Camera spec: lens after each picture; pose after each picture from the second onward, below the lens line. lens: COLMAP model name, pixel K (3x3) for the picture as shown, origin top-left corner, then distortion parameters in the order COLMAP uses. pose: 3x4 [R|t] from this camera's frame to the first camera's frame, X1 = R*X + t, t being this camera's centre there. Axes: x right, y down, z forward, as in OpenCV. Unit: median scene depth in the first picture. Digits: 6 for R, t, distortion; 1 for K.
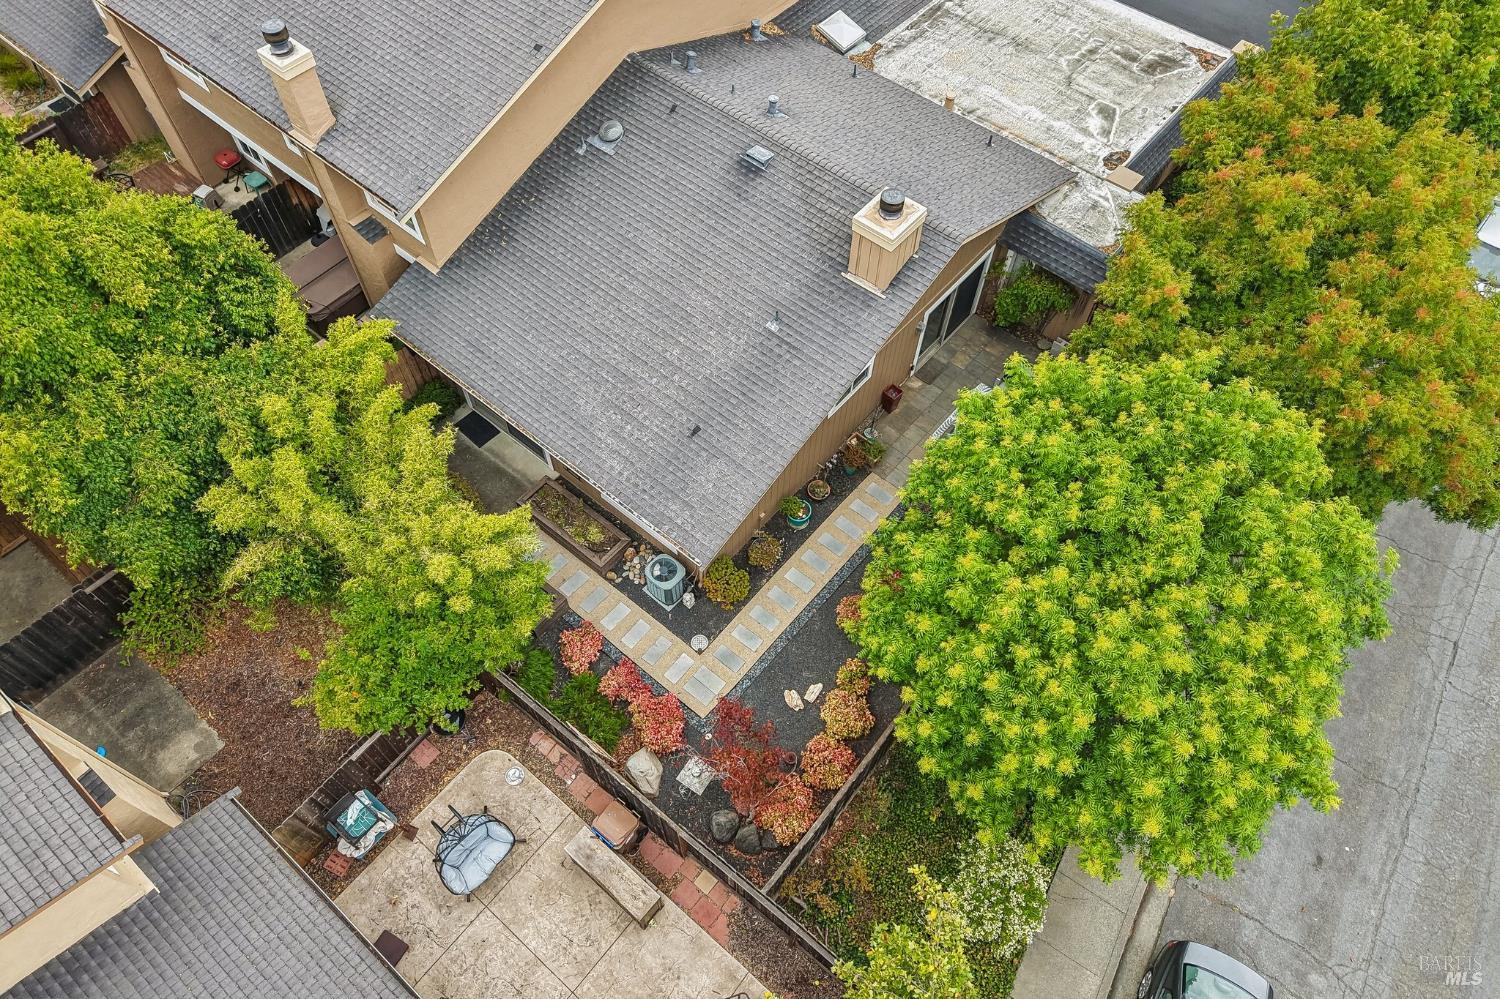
lens RADIAL K [[1006.6, 0, 752.8], [0, 1006.6, 496.0], [0, 0, 1]] dist [0.000383, 0.001218]
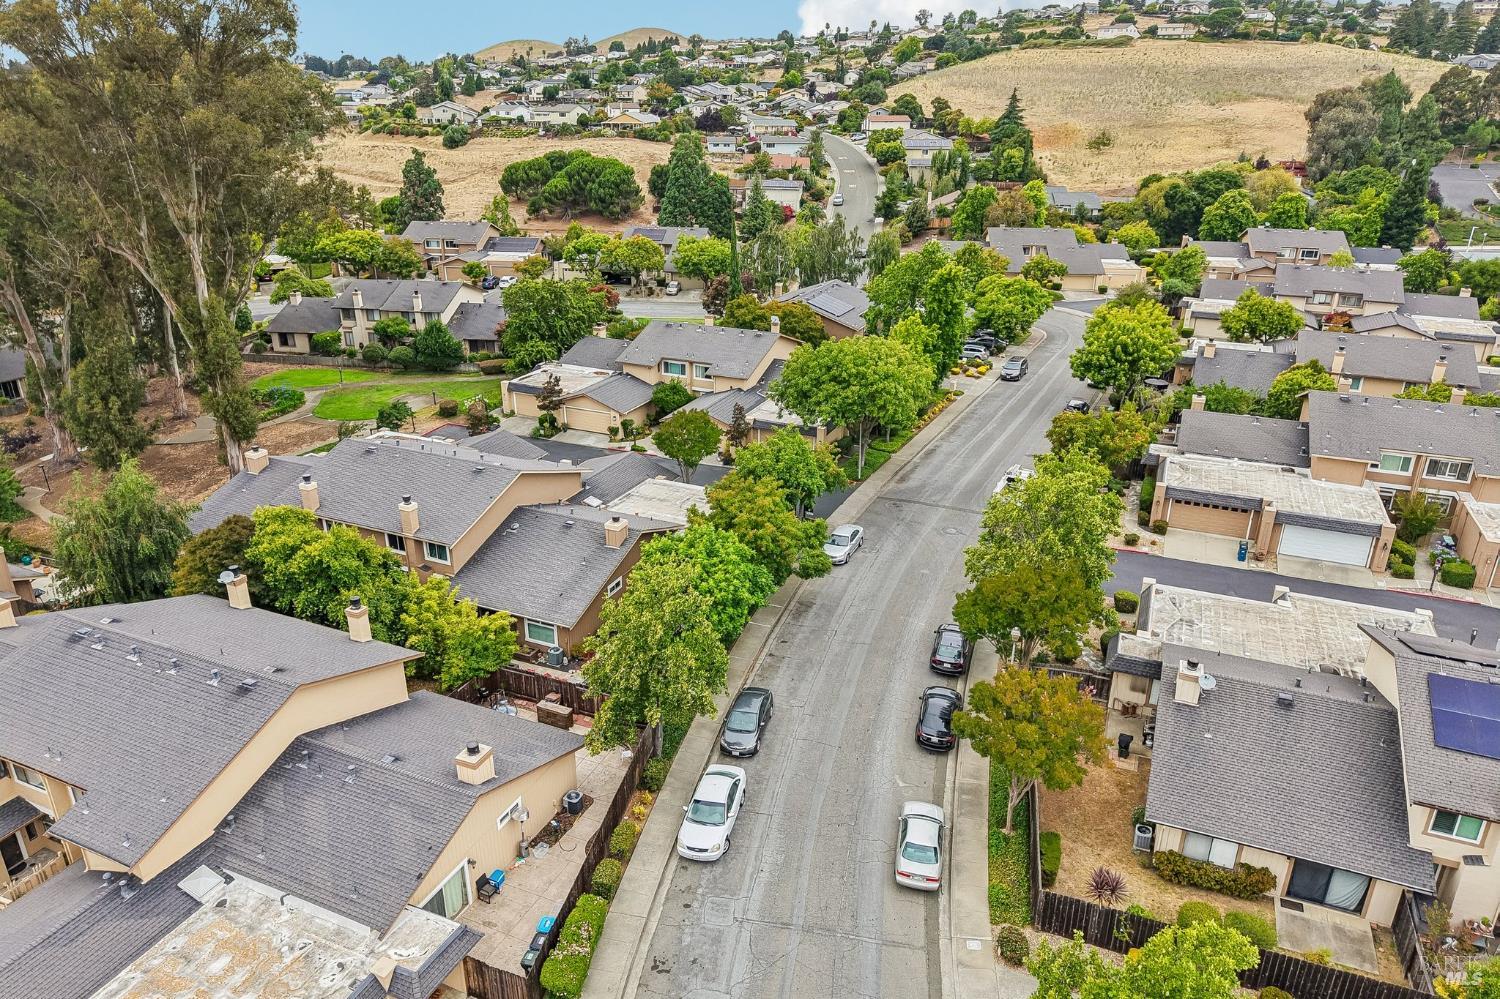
lens RADIAL K [[1006.6, 0, 748.2], [0, 1006.6, 500.1], [0, 0, 1]] dist [0.000383, 0.001218]
pose [[0.961593, -0.101224, 0.255132, -0.200390], [0.230753, 0.801471, -0.551723, 1.146700], [-0.148633, 0.589405, 0.794046, -1.228410]]
